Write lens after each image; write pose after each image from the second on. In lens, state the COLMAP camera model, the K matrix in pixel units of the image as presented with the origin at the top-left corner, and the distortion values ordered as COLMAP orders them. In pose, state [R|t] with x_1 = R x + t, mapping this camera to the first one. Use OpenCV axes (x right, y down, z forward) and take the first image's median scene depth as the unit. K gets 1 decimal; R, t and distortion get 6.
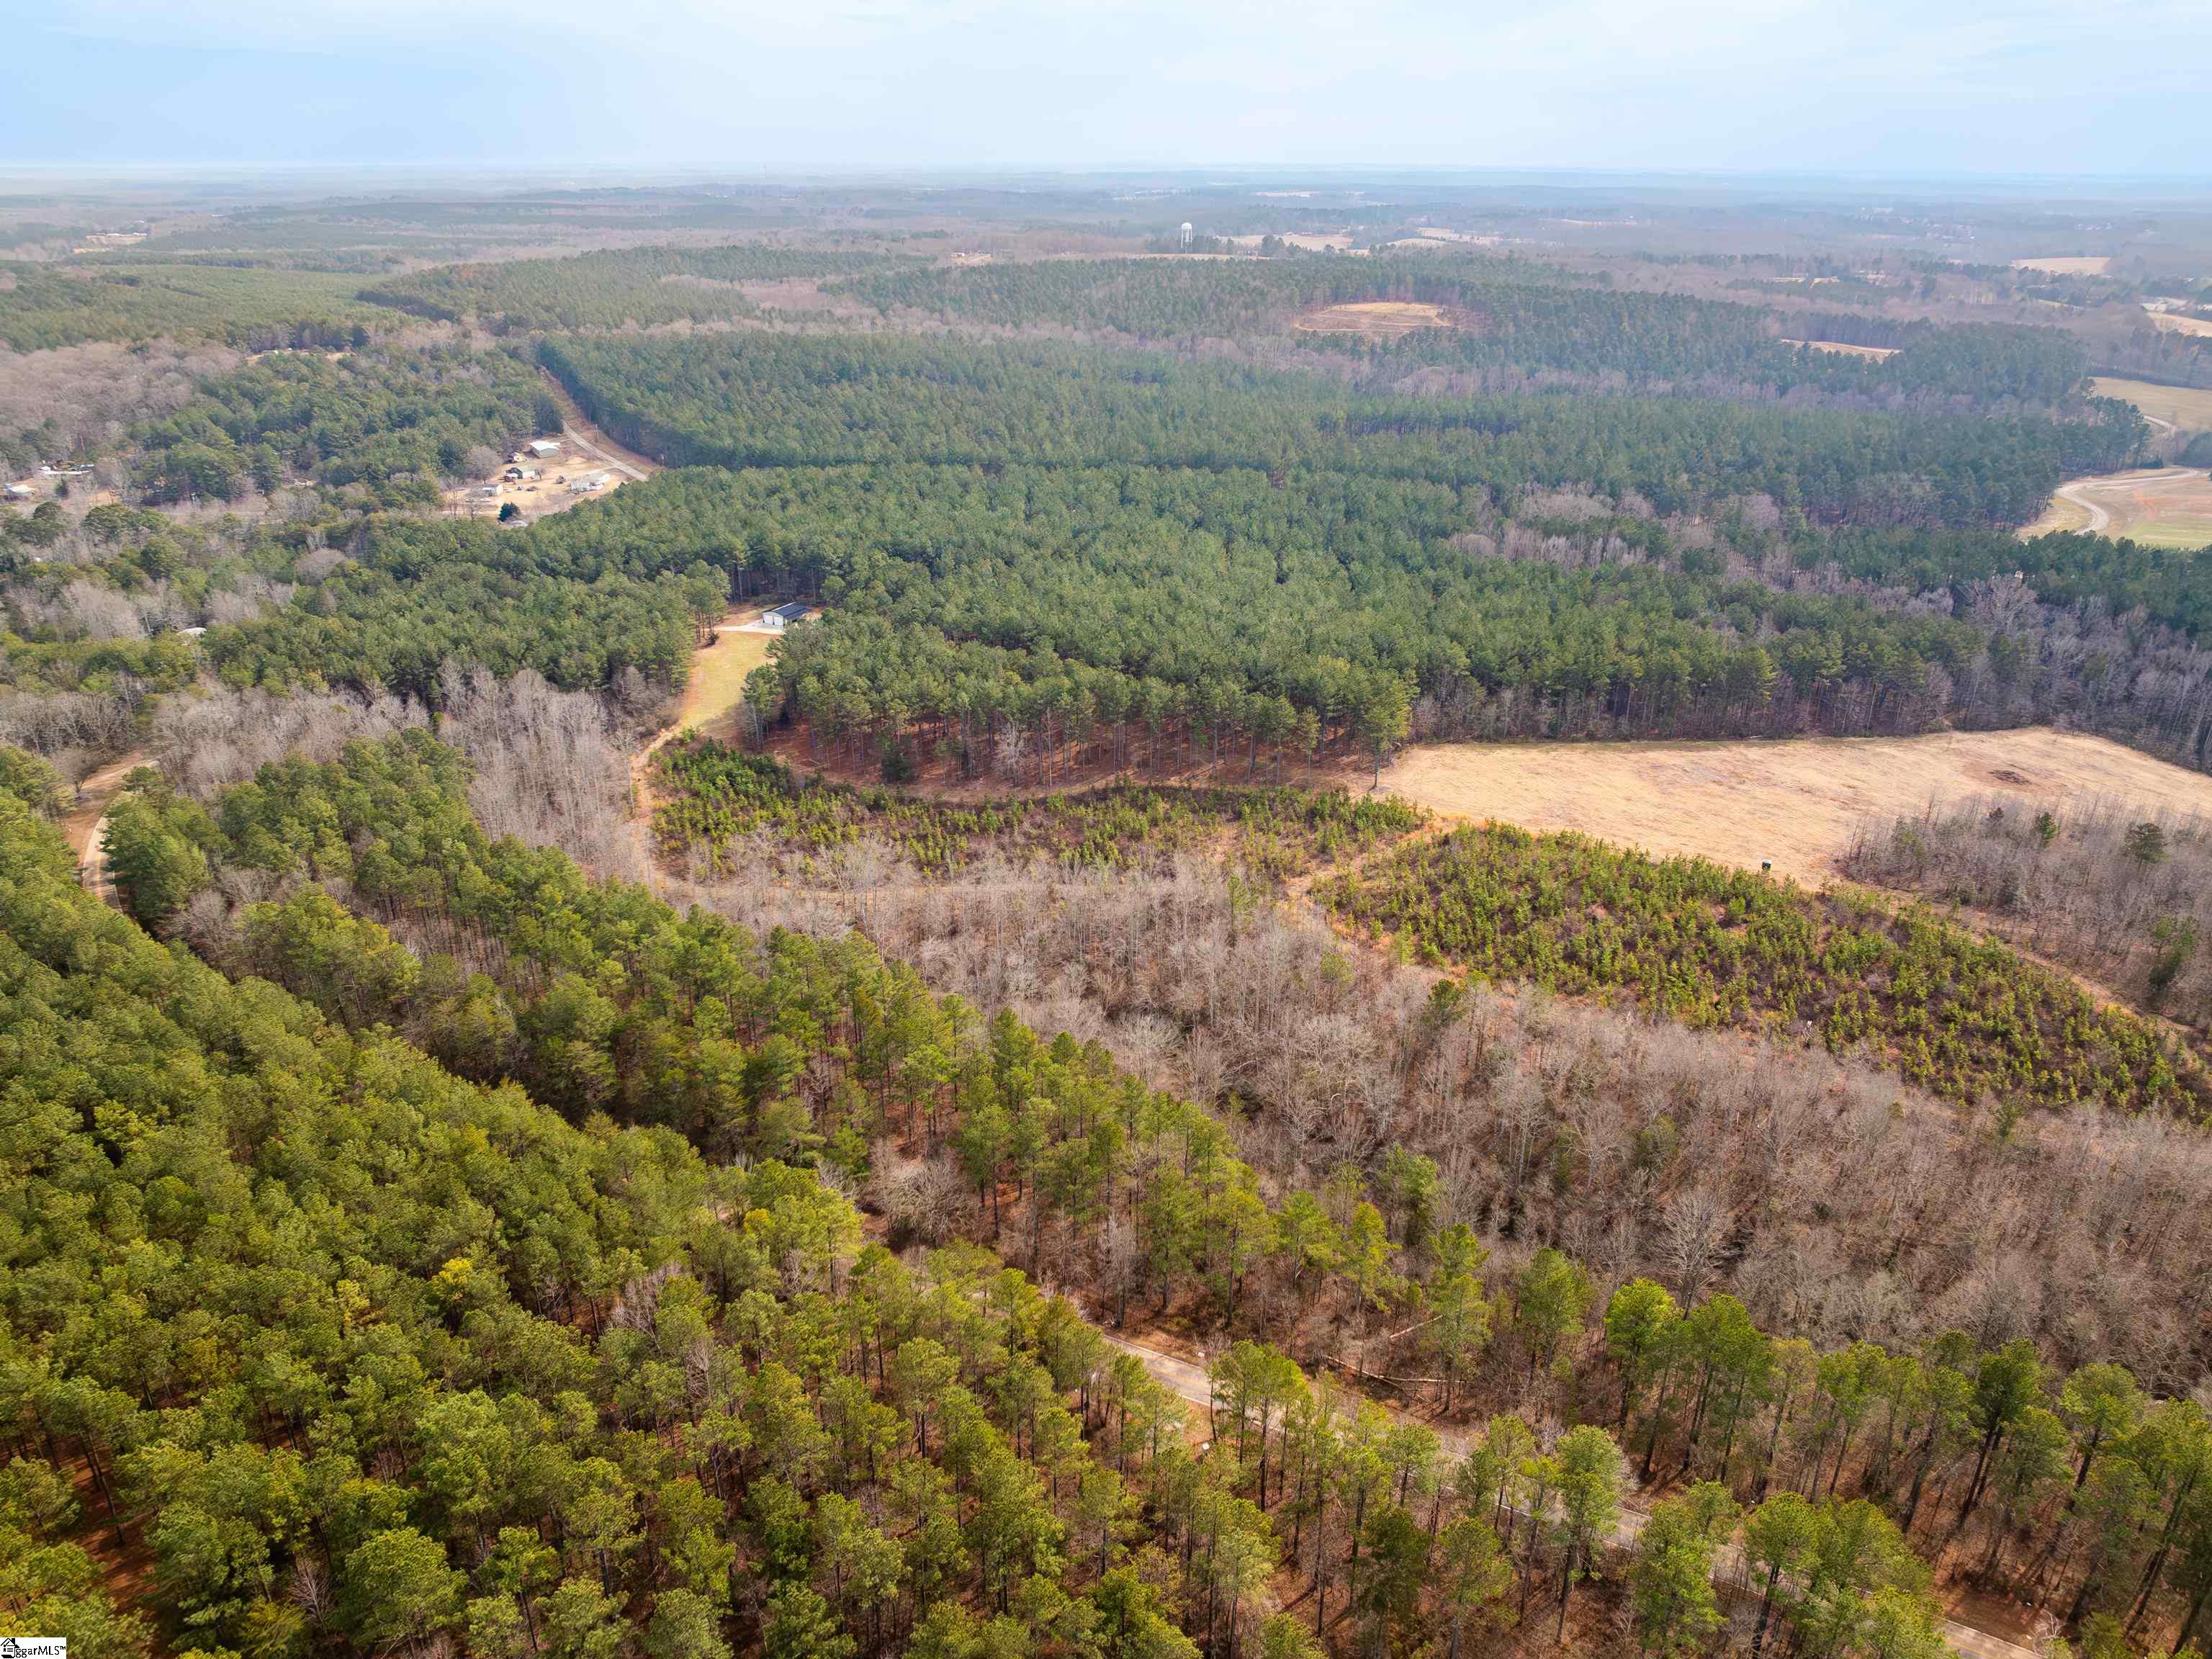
lens RADIAL K [[1539.7, 0, 1107.6], [0, 1539.7, 840.0], [0, 0, 1]] dist [-0.032566, -0.006766]
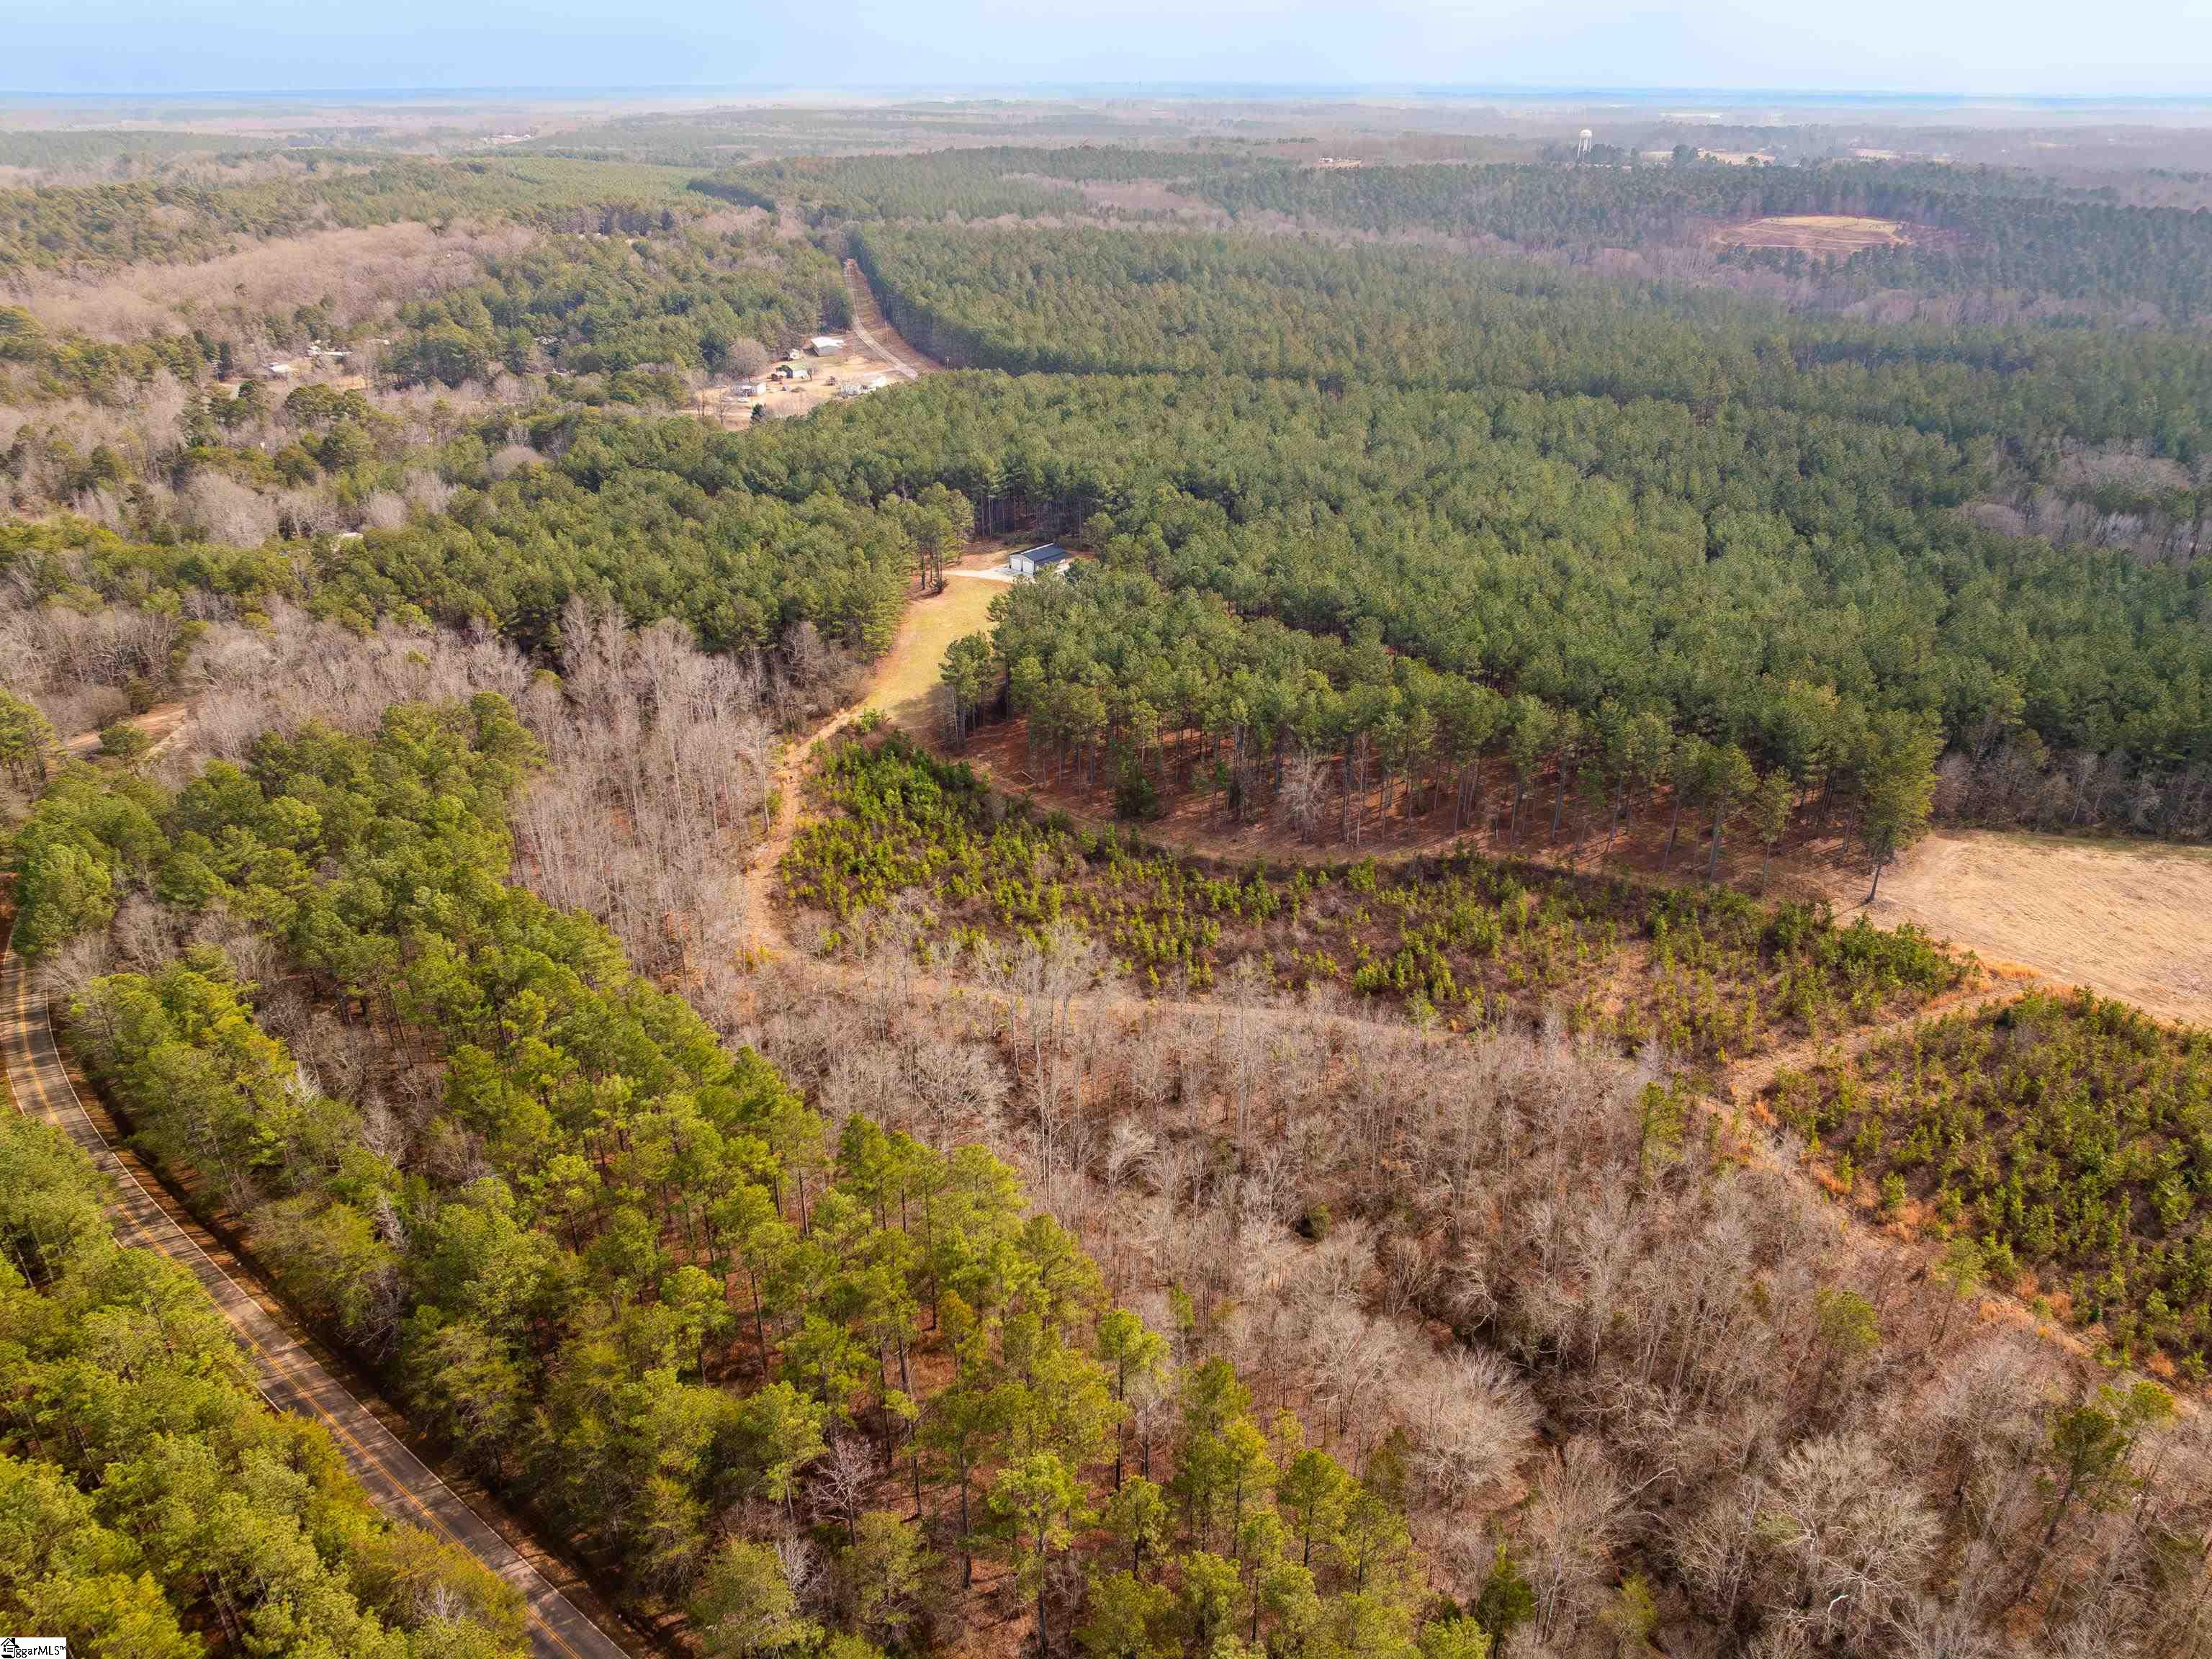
lens RADIAL K [[1539.7, 0, 1108.3], [0, 1539.7, 834.9], [0, 0, 1]] dist [-0.032566, -0.006766]
pose [[0.974788, 0.095564, -0.201631, -0.007347], [-0.087701, 0.995009, 0.047597, -0.057975], [0.205173, -0.028714, 0.978304, 0.293802]]
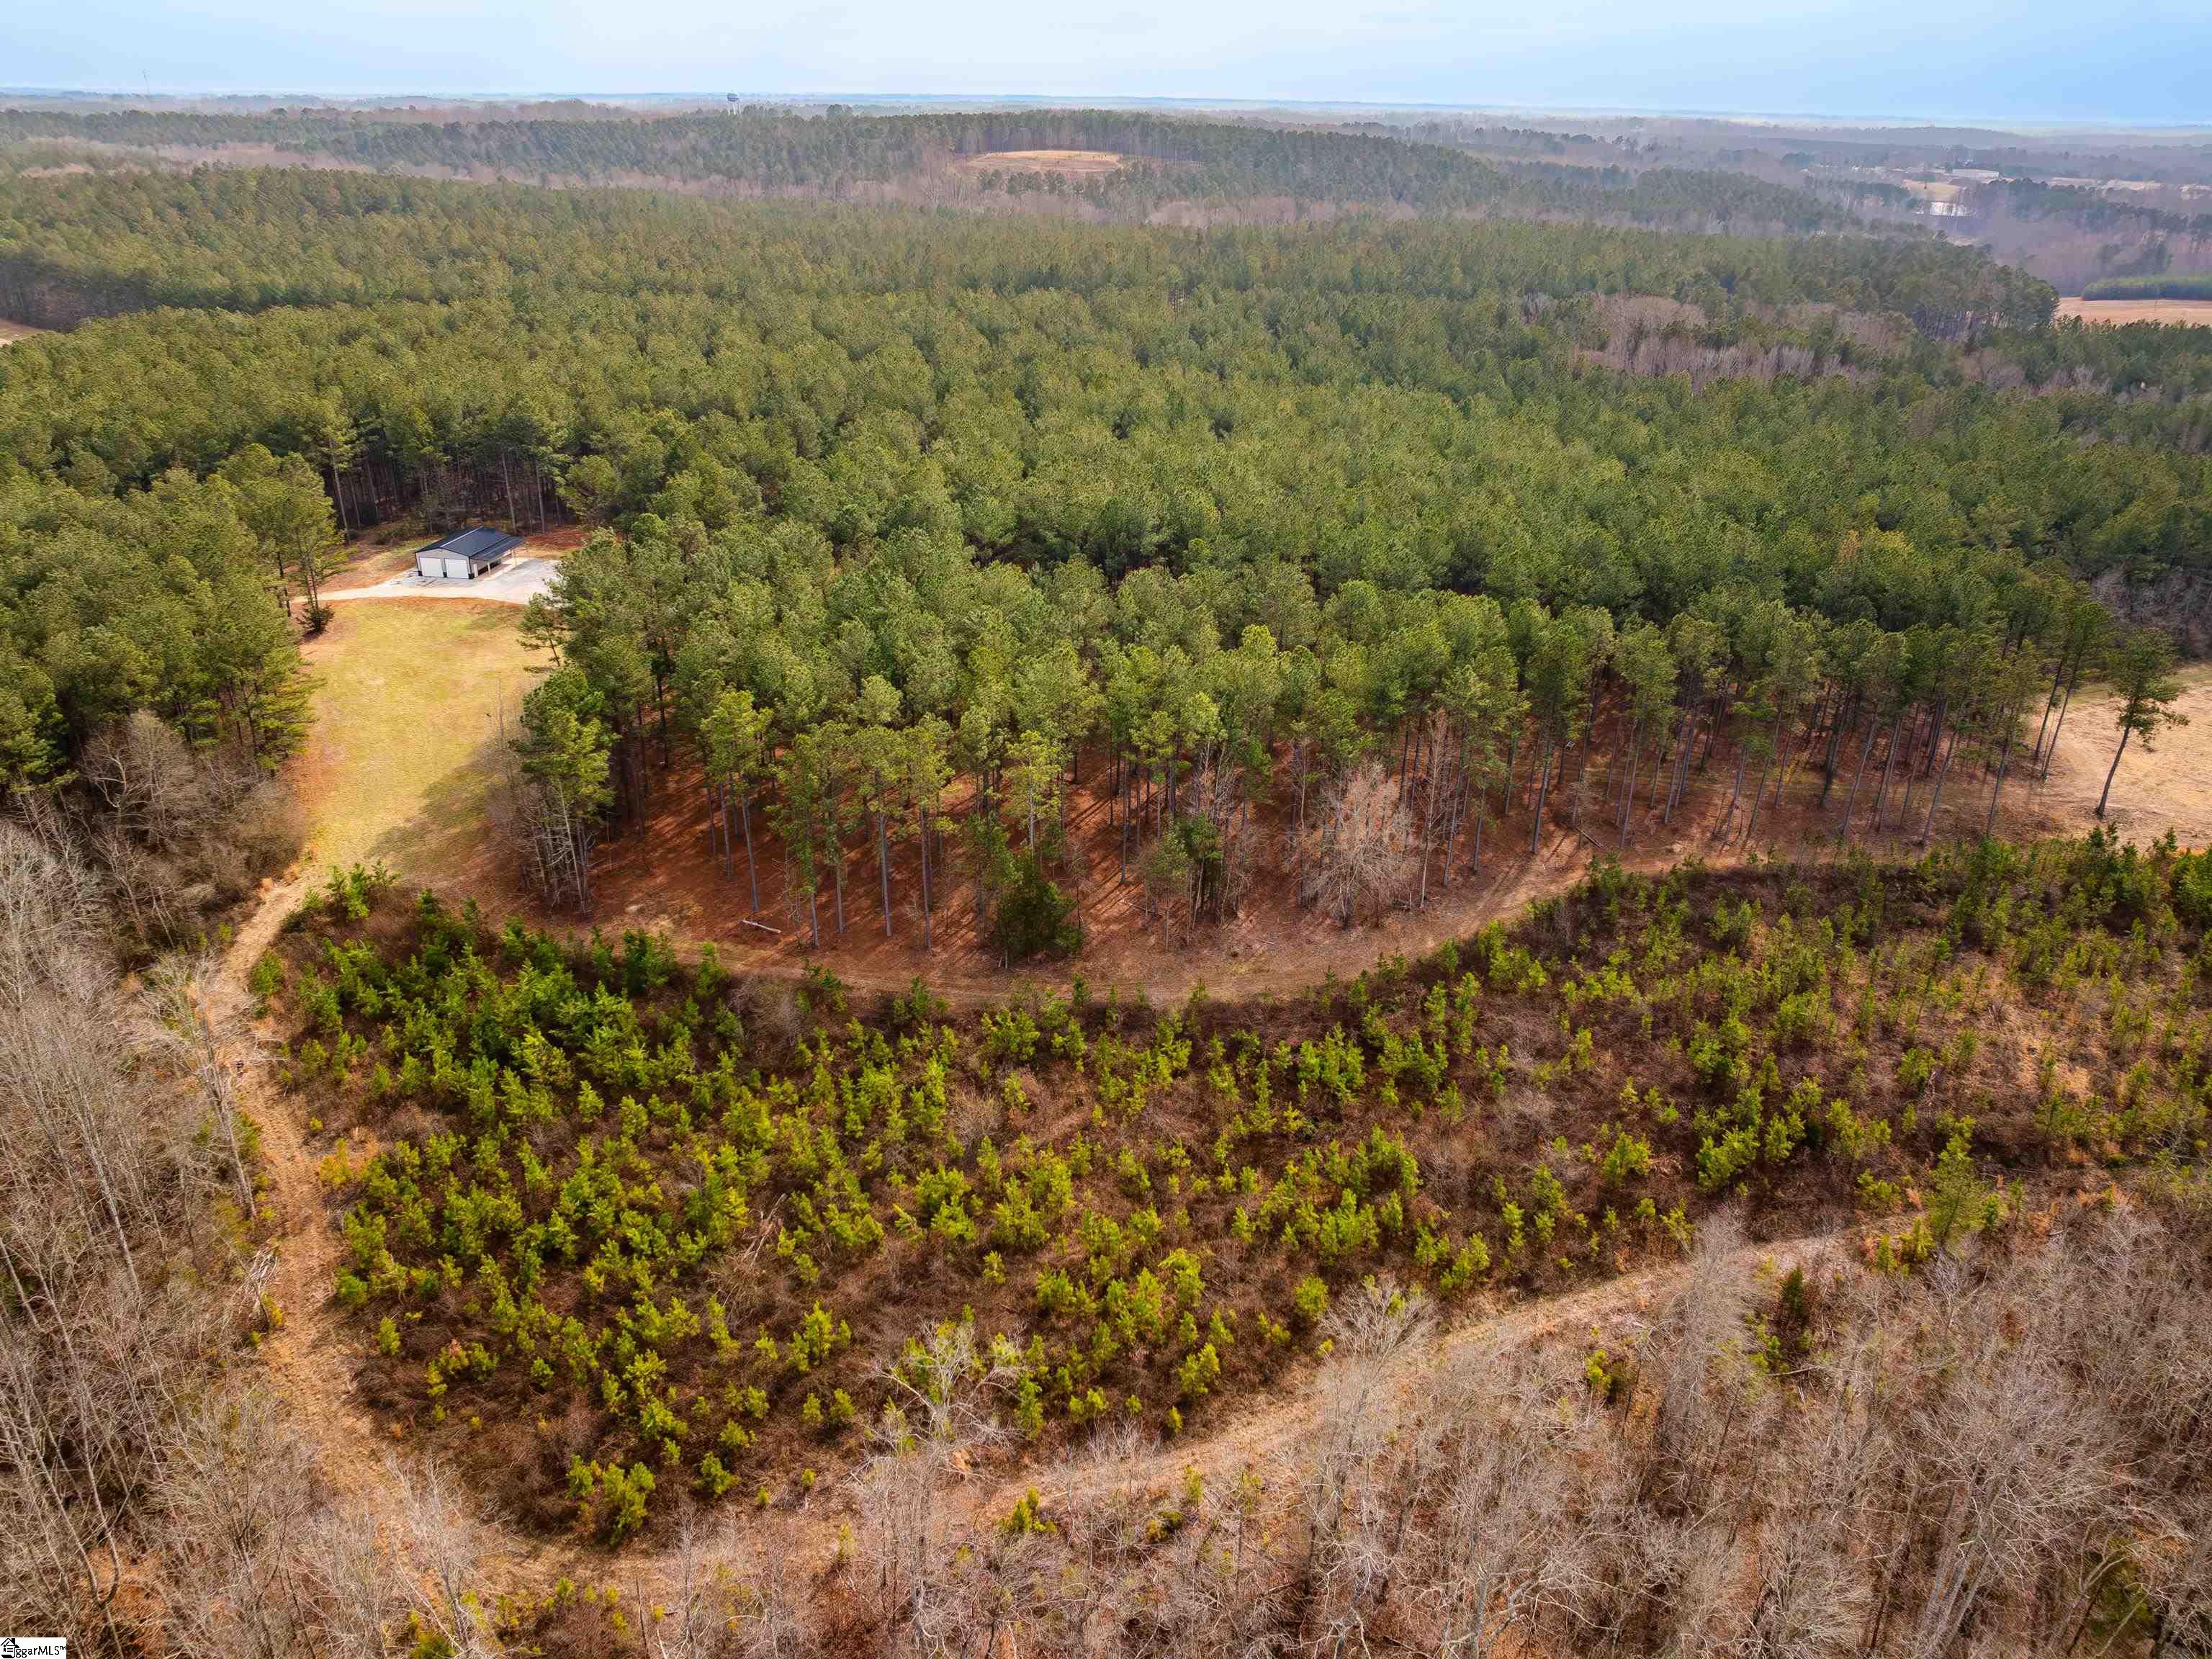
lens RADIAL K [[1539.7, 0, 1112.1], [0, 1539.7, 827.4], [0, 0, 1]] dist [-0.032566, -0.006766]
pose [[0.947676, -0.125892, 0.293363, -0.204977], [0.117212, 0.991991, 0.047055, -0.077169], [-0.296937, -0.010208, 0.954842, 0.604008]]
